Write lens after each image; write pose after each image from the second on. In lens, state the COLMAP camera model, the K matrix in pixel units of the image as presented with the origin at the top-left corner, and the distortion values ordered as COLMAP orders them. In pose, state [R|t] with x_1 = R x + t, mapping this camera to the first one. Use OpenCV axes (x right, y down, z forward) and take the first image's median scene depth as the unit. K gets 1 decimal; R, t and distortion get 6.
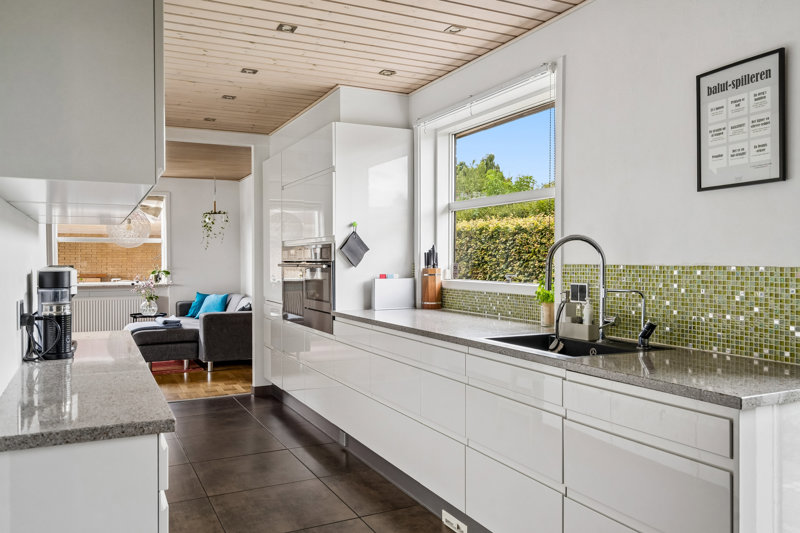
lens RADIAL K [[628.5, 0, 398.8], [0, 628.5, 258.5], [0, 0, 1]] dist [-0.003085, -0.000974]
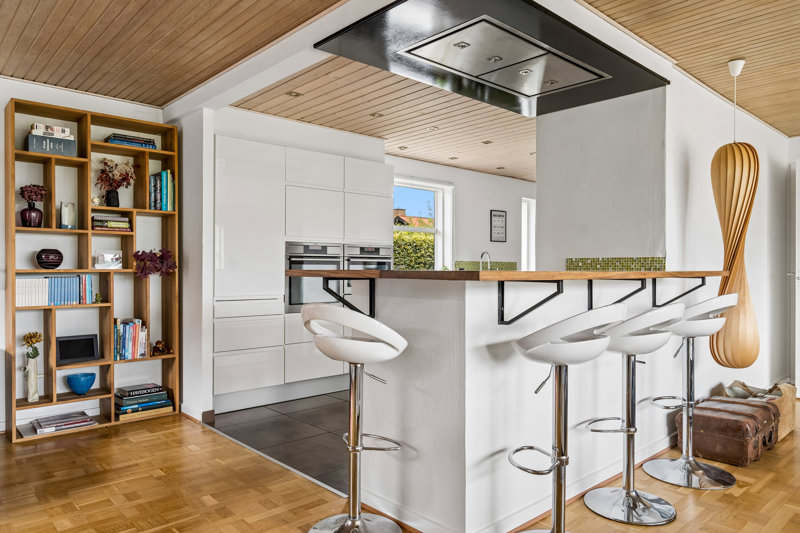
lens RADIAL K [[546.6, 0, 400.0], [0, 546.6, 266.5], [0, 0, 1]] dist [0.006655, 0.002727]
pose [[-0.288912, 0.011561, 0.957286, -1.743519], [0.003075, 0.999933, -0.011148, 0.055427], [-0.957351, -0.000277, -0.288928, 1.729760]]
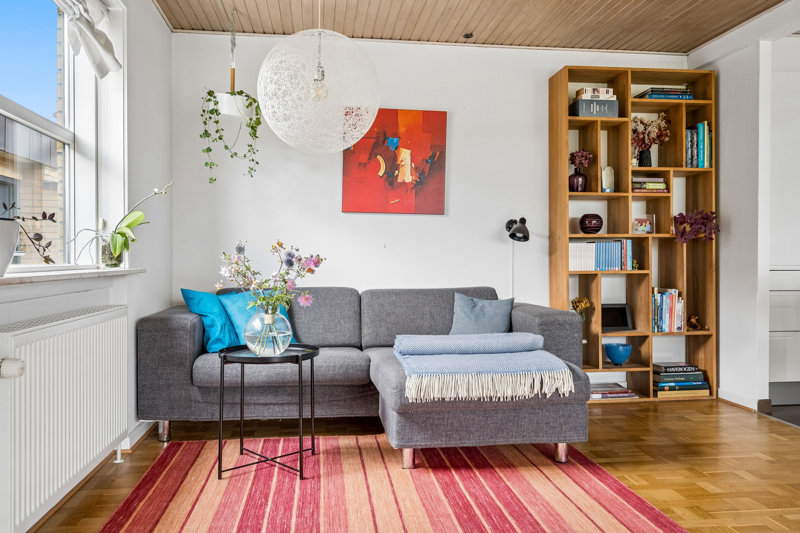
lens RADIAL K [[628.5, 0, 398.8], [0, 628.5, 258.5], [0, 0, 1]] dist [-0.003085, -0.000974]
pose [[0.324360, 0.004438, 0.945923, -1.798290], [0.002067, 0.999983, -0.005400, 0.107546], [-0.945931, 0.003706, 0.324345, 2.095270]]
